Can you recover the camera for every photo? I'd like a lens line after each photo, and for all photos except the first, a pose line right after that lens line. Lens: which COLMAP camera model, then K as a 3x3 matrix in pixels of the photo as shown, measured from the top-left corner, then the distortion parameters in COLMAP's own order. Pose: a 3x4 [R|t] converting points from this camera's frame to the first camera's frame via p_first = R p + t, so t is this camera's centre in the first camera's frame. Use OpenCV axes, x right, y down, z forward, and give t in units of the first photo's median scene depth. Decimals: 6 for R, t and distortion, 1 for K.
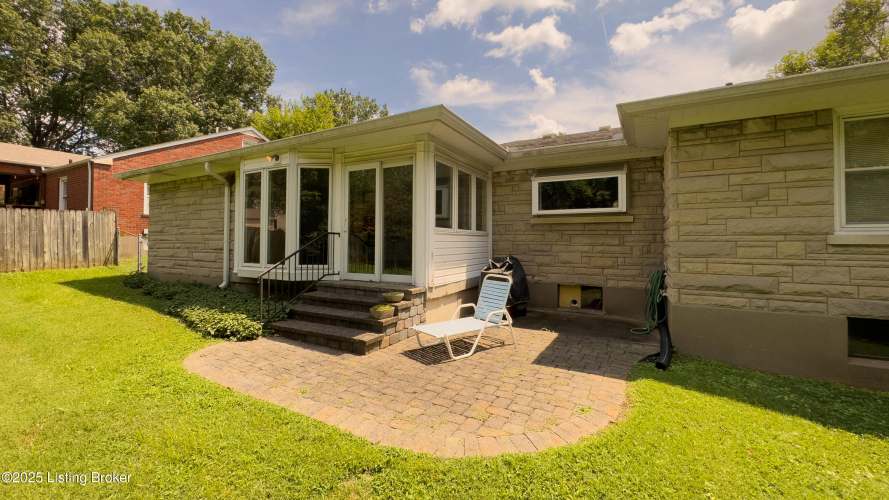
lens RADIAL K [[352.2, 0, 443.4], [0, 352.2, 226.6], [0, 0, 1]] dist [-0.000515, -0.000074]
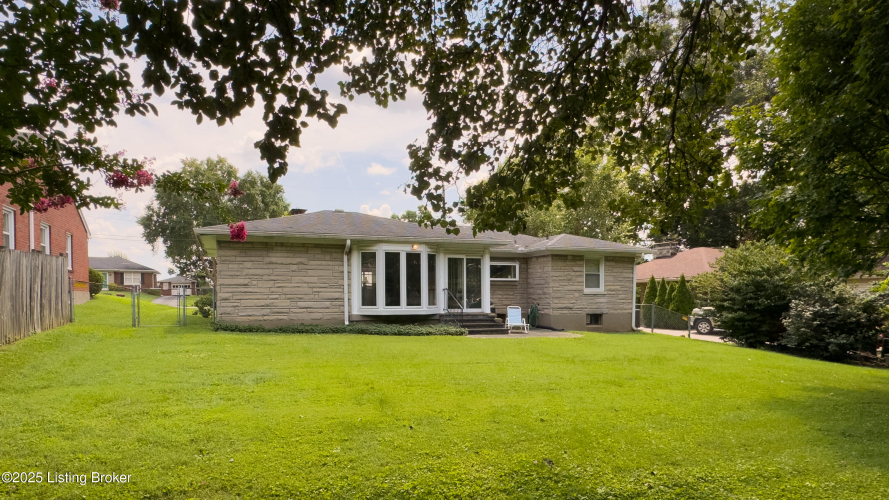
lens RADIAL K [[536.0, 0, 444.5], [0, 536.0, 250.0], [0, 0, 1]] dist [0.000850, 0.000316]
pose [[0.644126, 0.063134, 0.762310, -2.401111], [-0.028704, 0.997881, -0.058390, -0.020928], [-0.764381, 0.015729, 0.644573, -0.860813]]
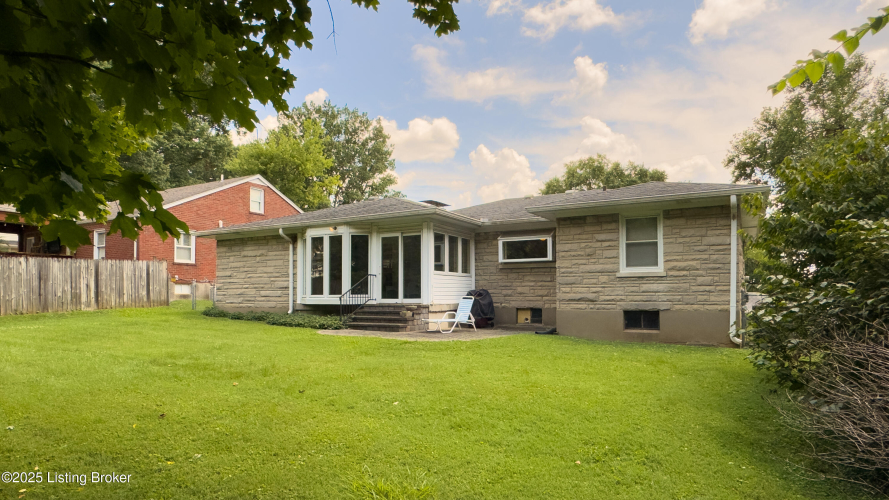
lens RADIAL K [[536.0, 0, 444.5], [0, 536.0, 250.0], [0, 0, 1]] dist [0.000850, 0.000316]
pose [[0.999593, -0.008455, -0.027245, 0.086246], [0.007256, 0.999014, -0.043792, 0.013865], [0.027588, 0.043577, 0.998669, -1.392646]]
